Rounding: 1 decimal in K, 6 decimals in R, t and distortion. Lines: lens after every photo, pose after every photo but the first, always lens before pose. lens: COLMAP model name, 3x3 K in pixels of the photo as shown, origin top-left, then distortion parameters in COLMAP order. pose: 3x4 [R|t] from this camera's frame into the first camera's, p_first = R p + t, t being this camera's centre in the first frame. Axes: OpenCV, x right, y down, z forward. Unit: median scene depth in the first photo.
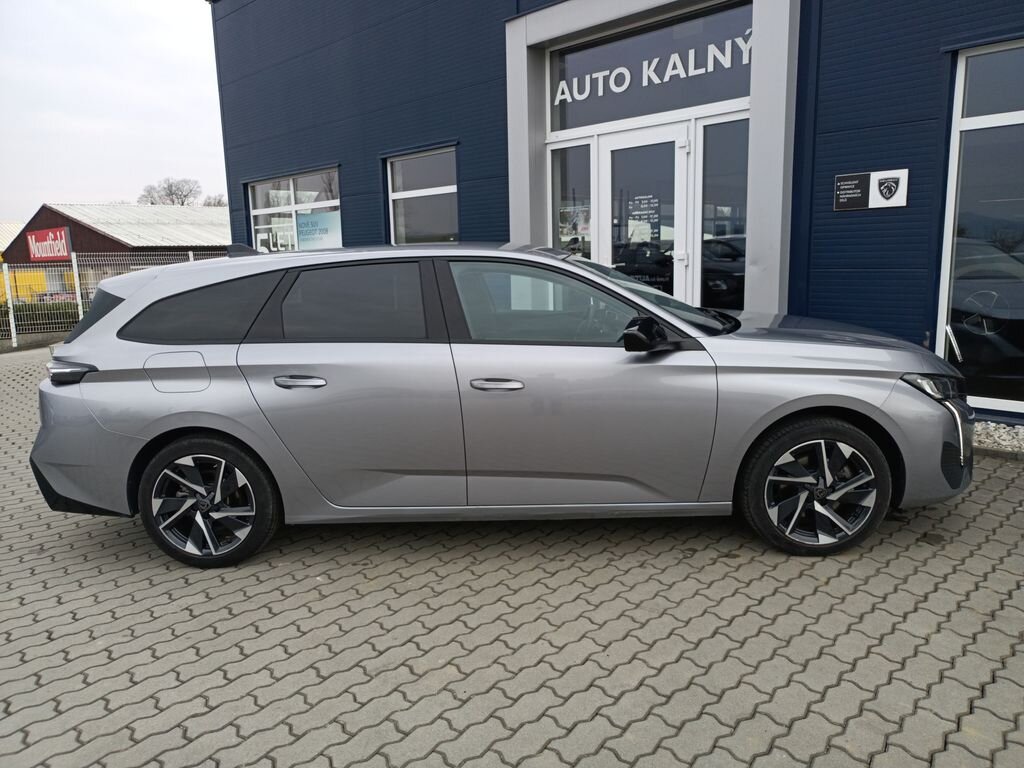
lens RADIAL K [[753.0, 0, 515.6], [0, 753.0, 390.5], [0, 0, 1]] dist [0.030487, -0.014335]
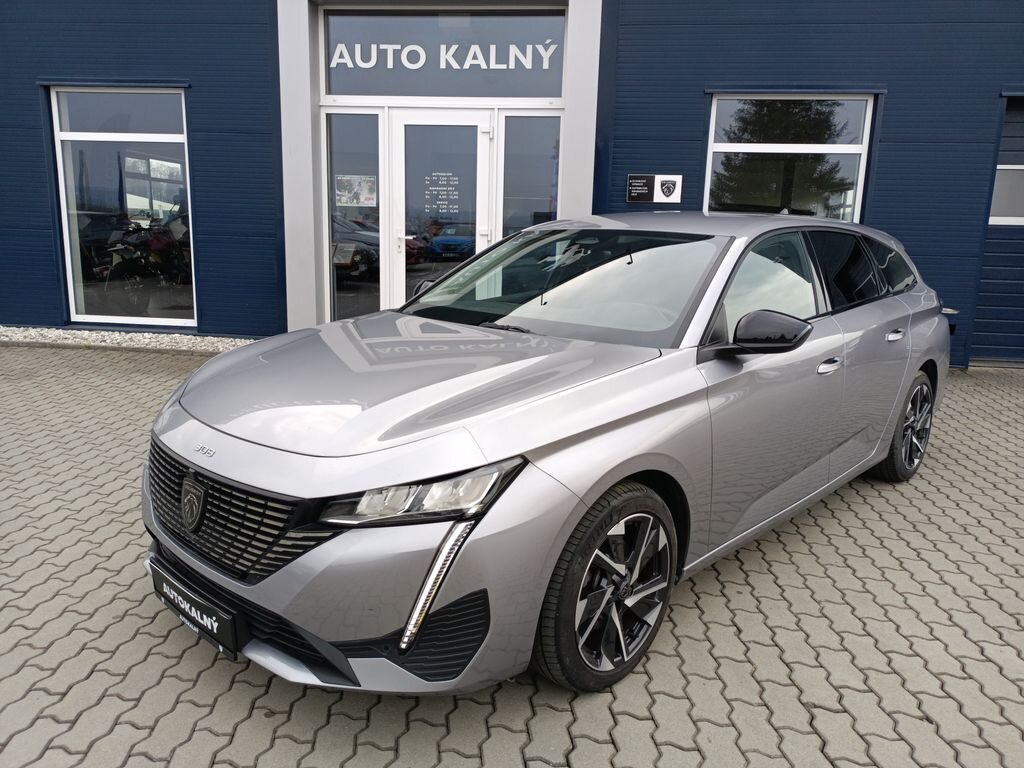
lens RADIAL K [[753.0, 0, 510.1], [0, 753.0, 391.0], [0, 0, 1]] dist [0.030487, -0.014335]
pose [[0.772796, -0.084550, 0.628997, -0.455639], [0.066690, 0.996418, 0.052002, 0.000202], [-0.631141, 0.001761, 0.775666, 0.114458]]
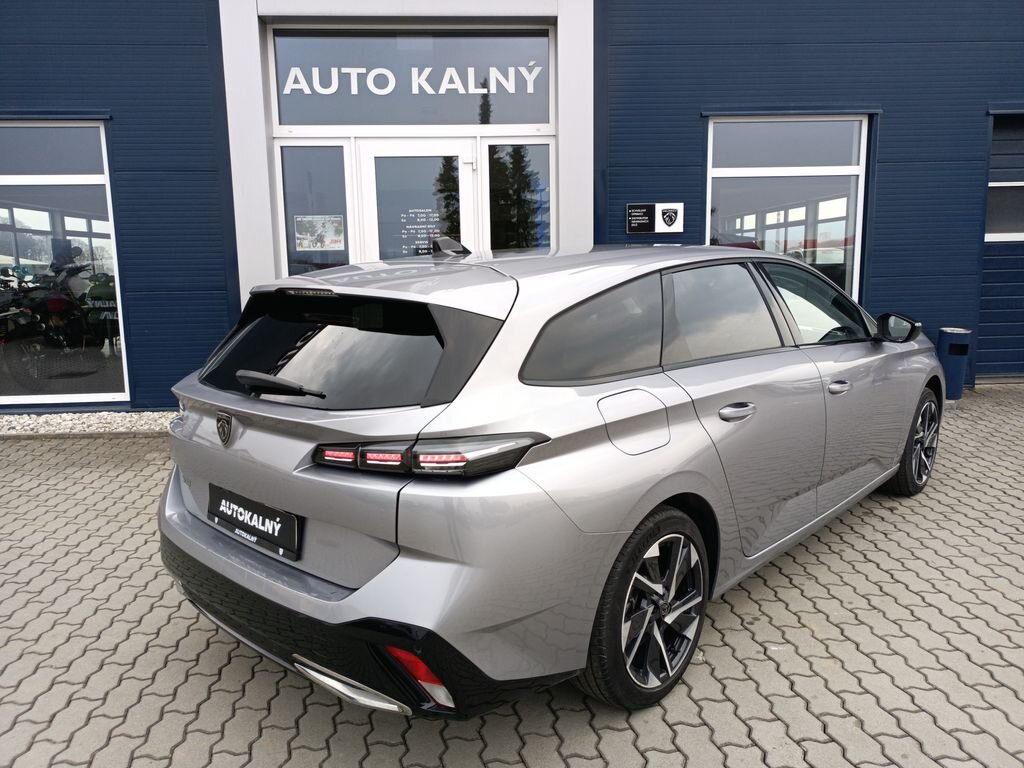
lens RADIAL K [[753.0, 0, 506.2], [0, 753.0, 388.7], [0, 0, 1]] dist [0.030487, -0.014335]
pose [[0.656149, -0.107295, 0.746965, -0.494660], [0.136693, 0.990365, 0.022184, -0.040877], [-0.742148, 0.087549, 0.664494, 0.312406]]
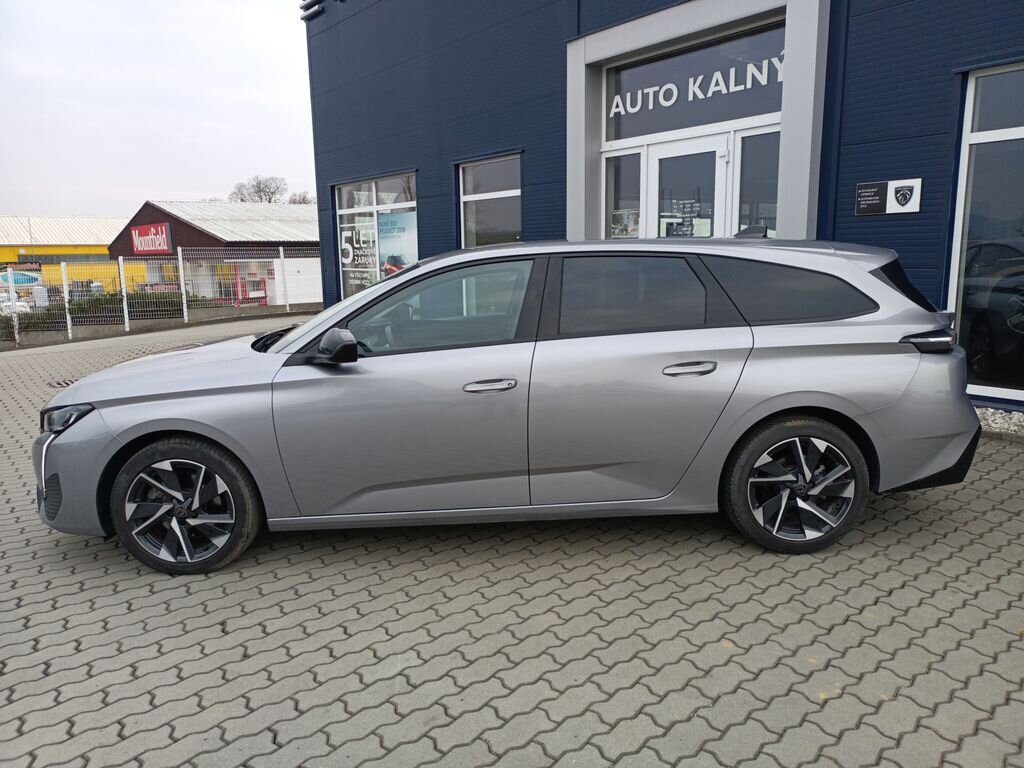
lens RADIAL K [[753.0, 0, 509.0], [0, 753.0, 388.8], [0, 0, 1]] dist [0.030487, -0.014335]
pose [[0.994497, 0.027127, -0.101189, 0.030536], [-0.026928, 0.999632, 0.003333, 0.020544], [0.101242, -0.000590, 0.994862, -0.122678]]
